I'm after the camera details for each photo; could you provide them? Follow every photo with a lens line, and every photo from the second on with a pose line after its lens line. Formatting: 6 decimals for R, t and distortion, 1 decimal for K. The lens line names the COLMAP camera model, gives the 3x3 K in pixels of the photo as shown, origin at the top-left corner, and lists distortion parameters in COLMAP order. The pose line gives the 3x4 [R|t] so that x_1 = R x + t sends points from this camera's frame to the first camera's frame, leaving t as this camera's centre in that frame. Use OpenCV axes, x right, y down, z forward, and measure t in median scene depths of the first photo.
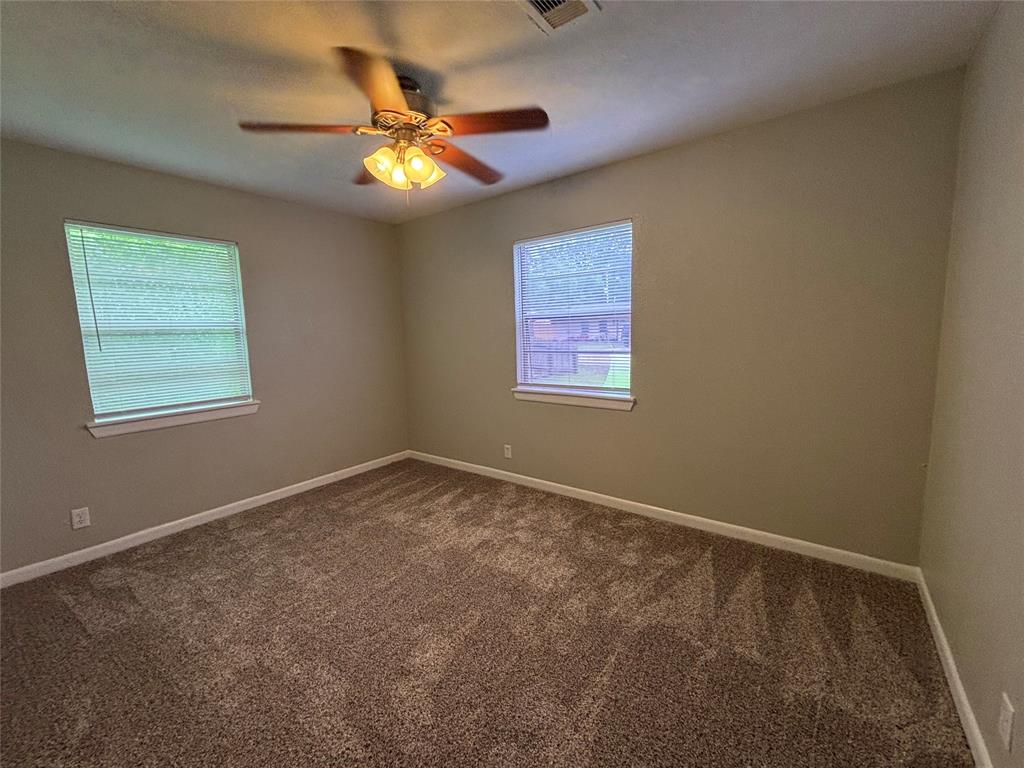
lens RADIAL K [[413.6, 0, 514.4], [0, 413.6, 382.5], [0, 0, 1]] dist [0.000758, 0.000074]
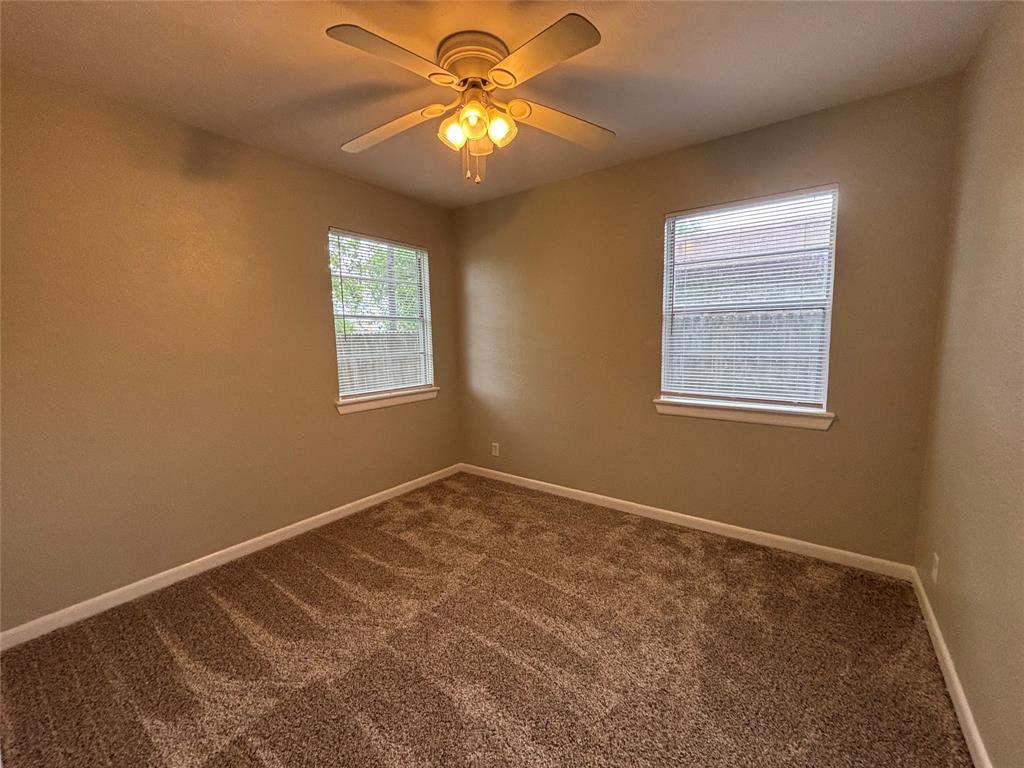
lens RADIAL K [[413.6, 0, 515.1], [0, 413.6, 389.8], [0, 0, 1]] dist [0.000758, 0.000074]
pose [[0.999850, 0.001043, 0.017265, -0.145235], [-0.001354, 0.999837, 0.017977, -0.009232], [-0.017243, -0.017998, 0.999689, 0.108547]]
